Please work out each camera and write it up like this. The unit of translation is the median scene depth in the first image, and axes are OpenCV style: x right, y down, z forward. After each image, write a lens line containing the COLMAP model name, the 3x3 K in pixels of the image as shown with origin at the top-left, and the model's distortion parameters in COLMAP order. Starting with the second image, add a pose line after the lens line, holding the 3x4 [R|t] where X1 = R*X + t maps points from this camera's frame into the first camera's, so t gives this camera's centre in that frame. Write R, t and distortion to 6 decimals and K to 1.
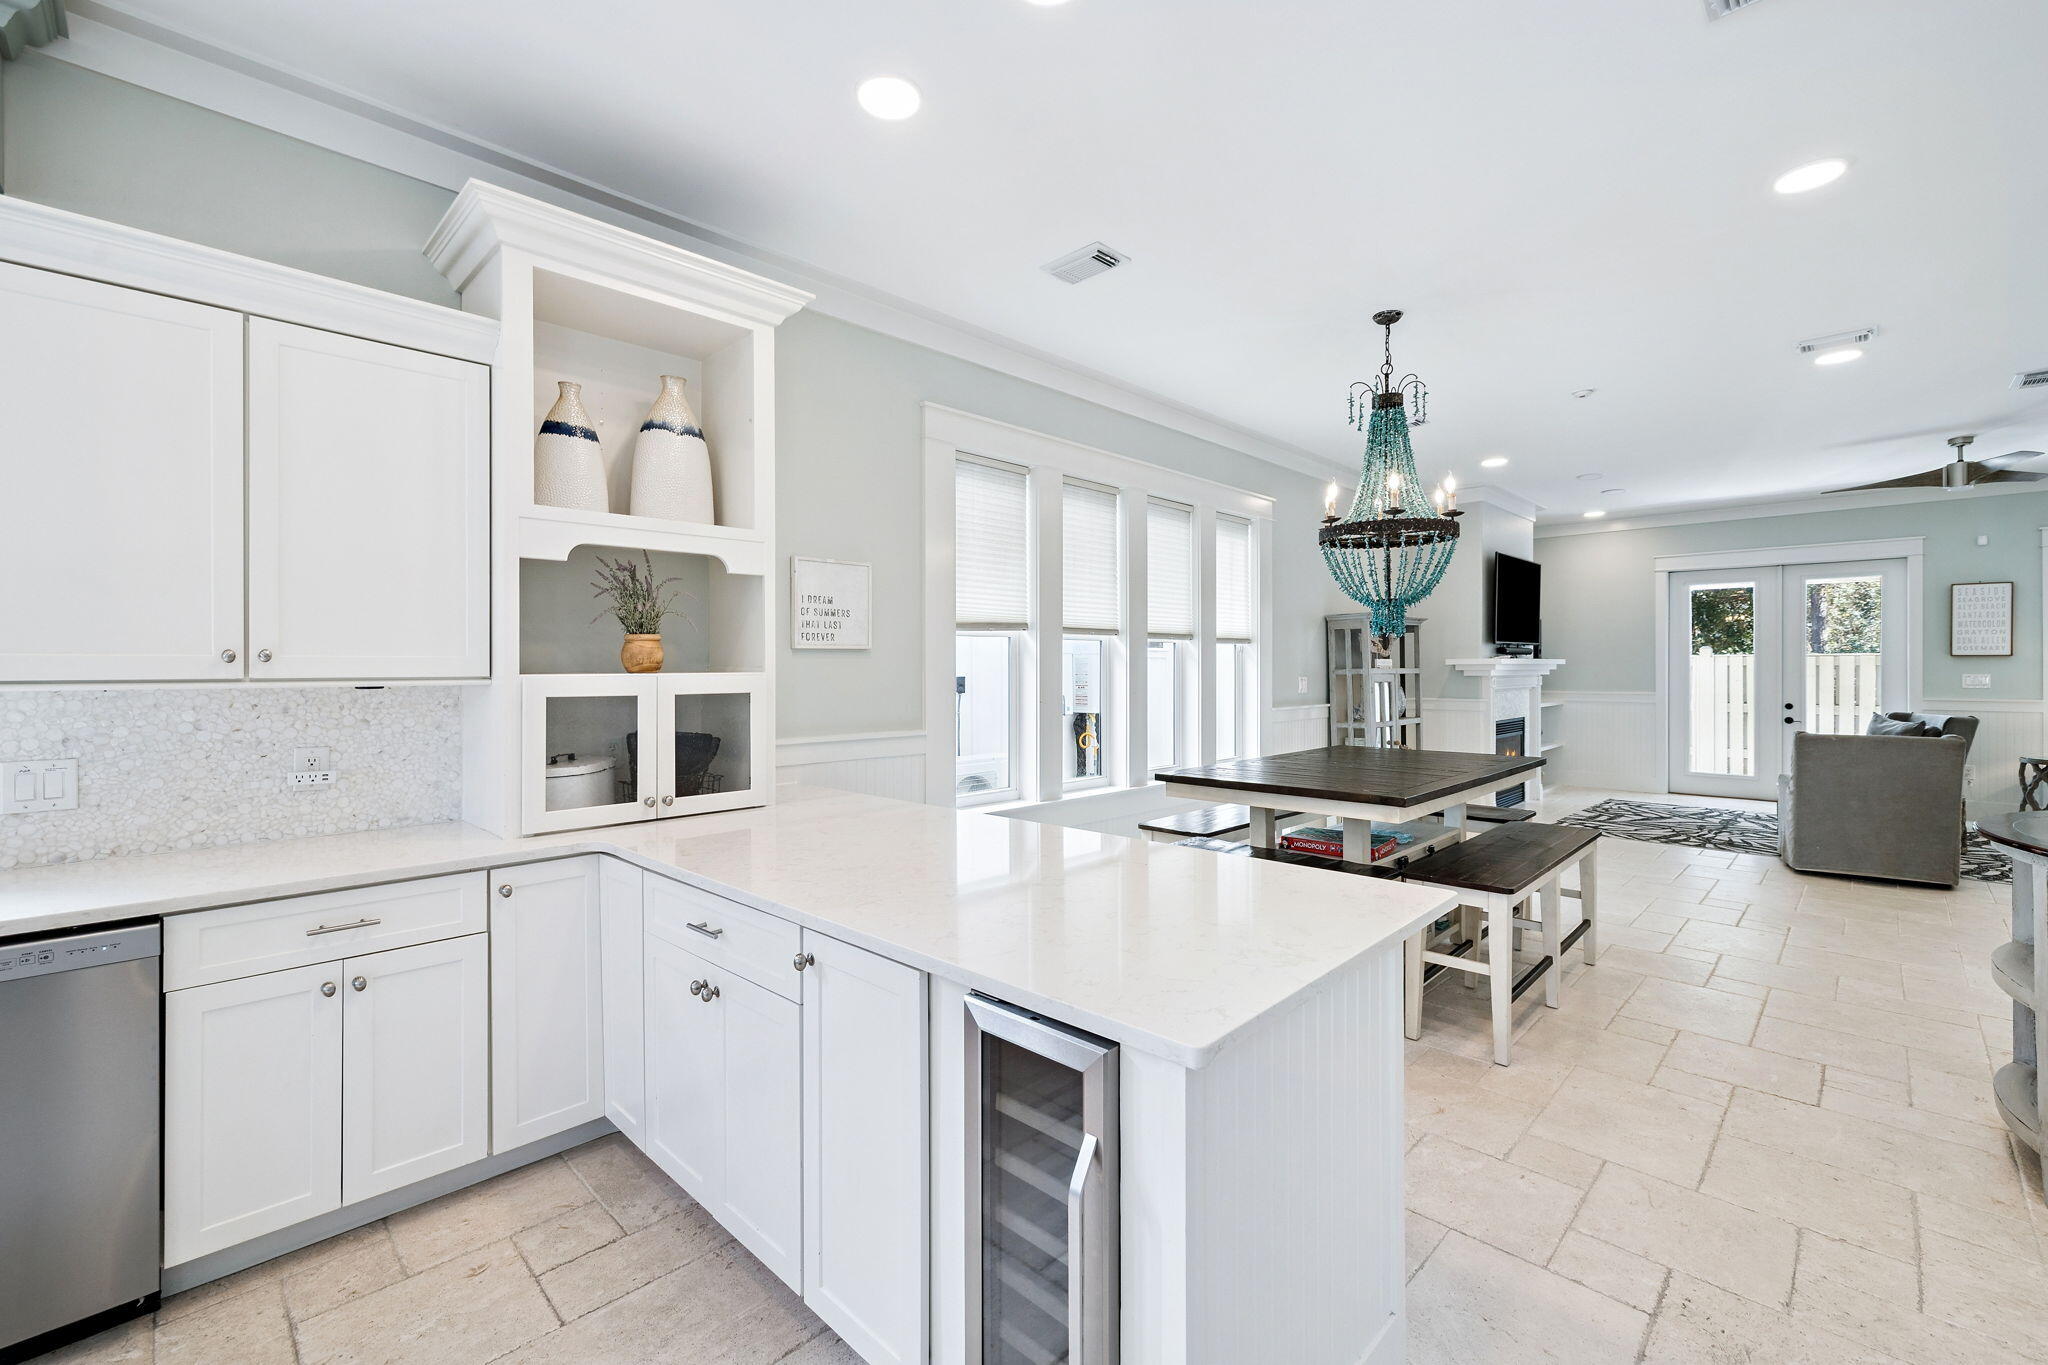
lens RADIAL K [[867.2, 0, 1017.5], [0, 867.2, 671.3], [0, 0, 1]] dist [-0.000805, 0.000260]
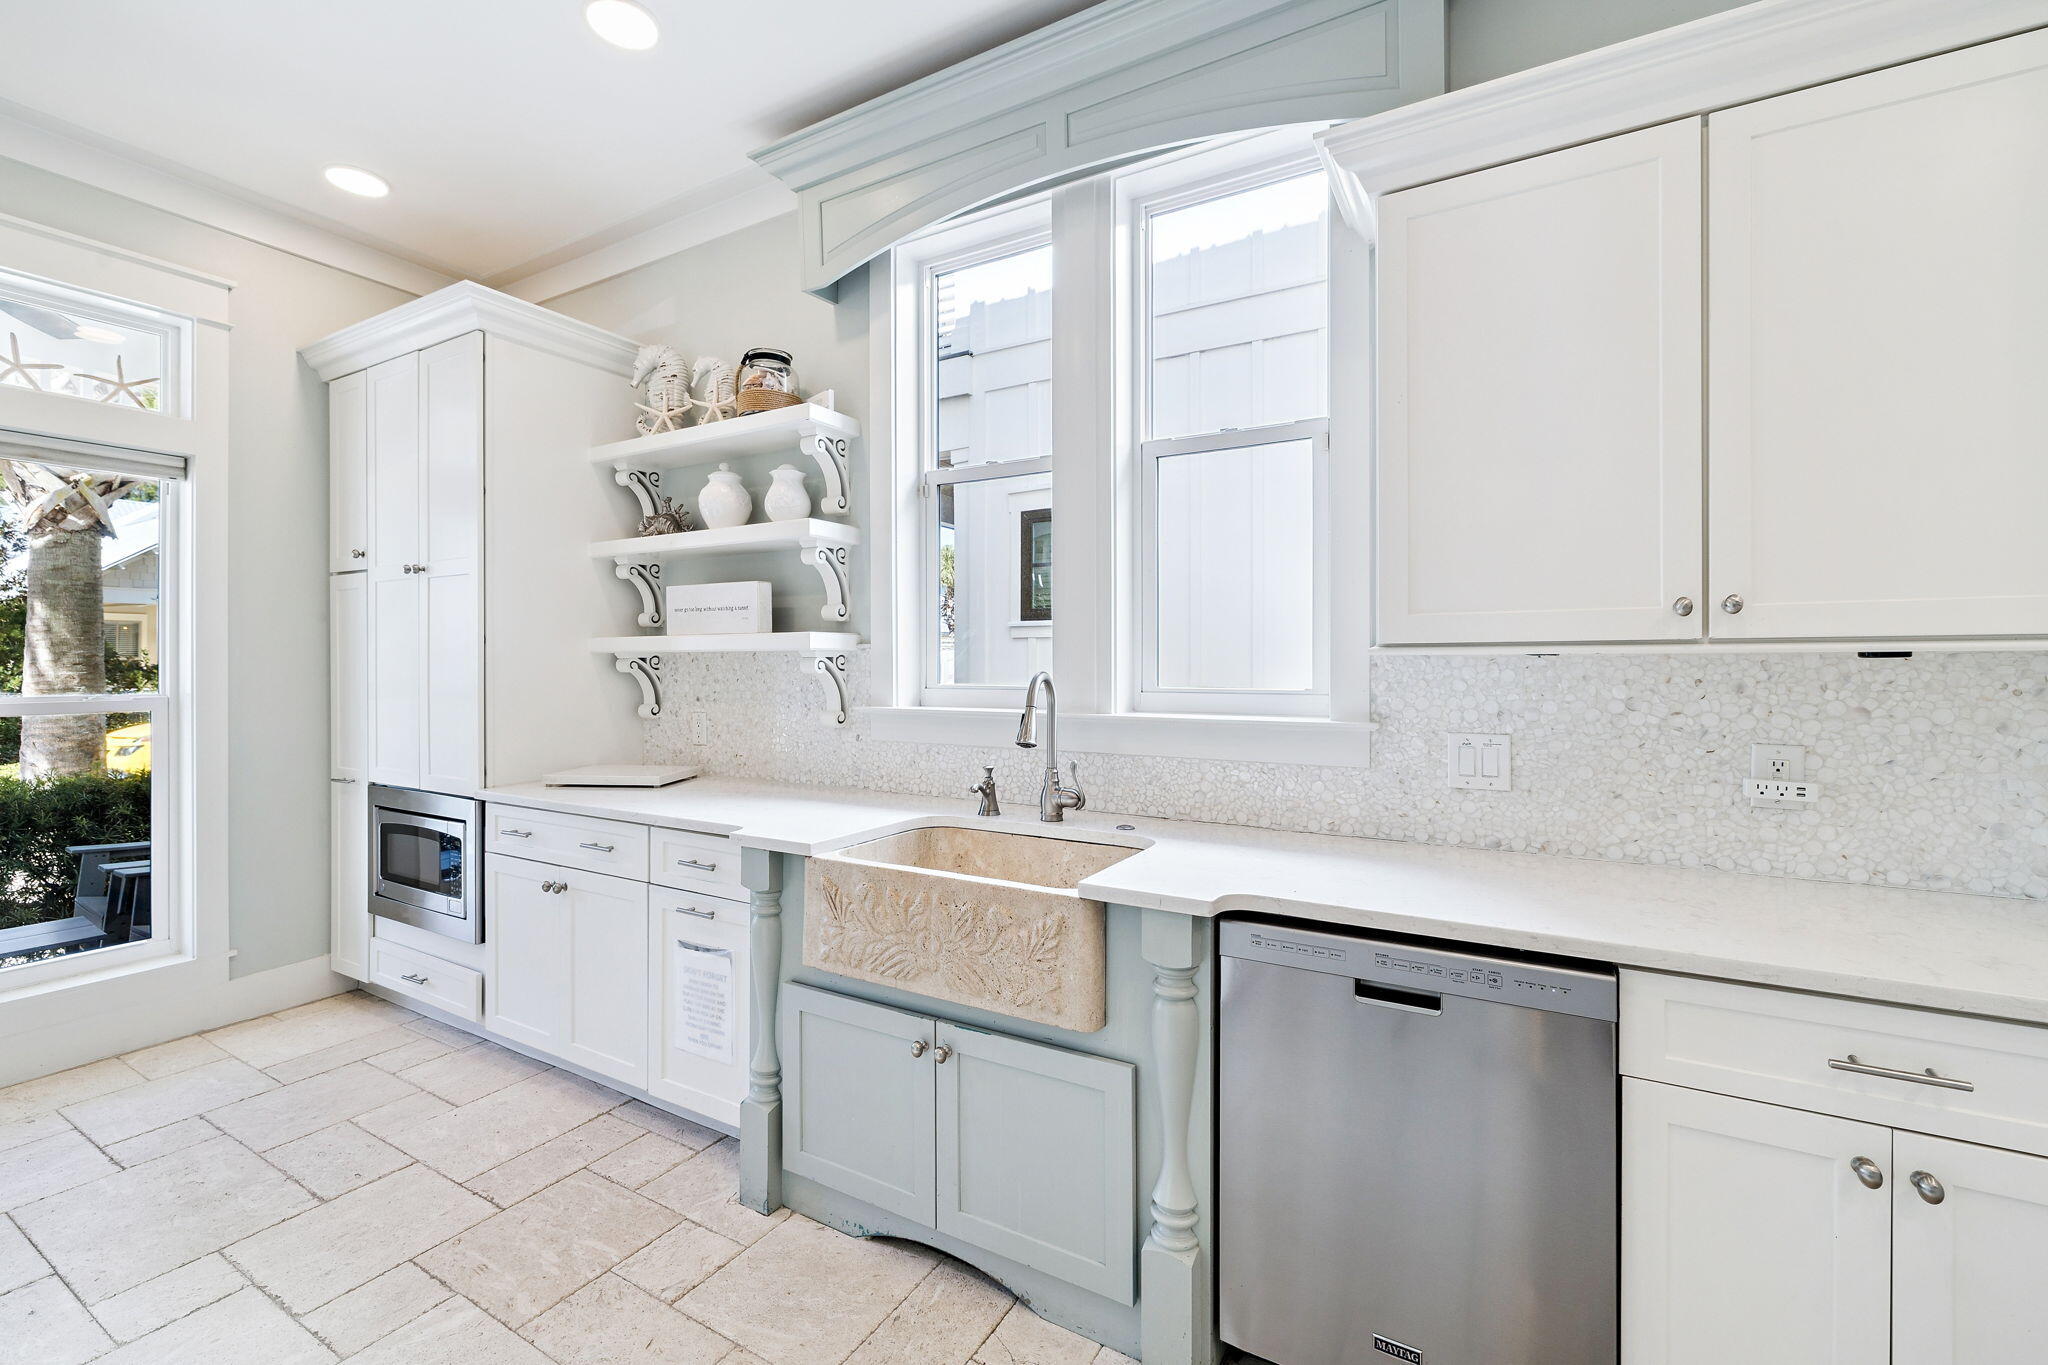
lens RADIAL K [[867.2, 0, 1036.3], [0, 867.2, 652.8], [0, 0, 1]] dist [-0.000805, 0.000260]
pose [[0.273644, -0.011453, -0.961763, -0.320693], [-0.002299, 0.999918, -0.012561, 0.025521], [0.961828, 0.005648, 0.273596, 0.255991]]
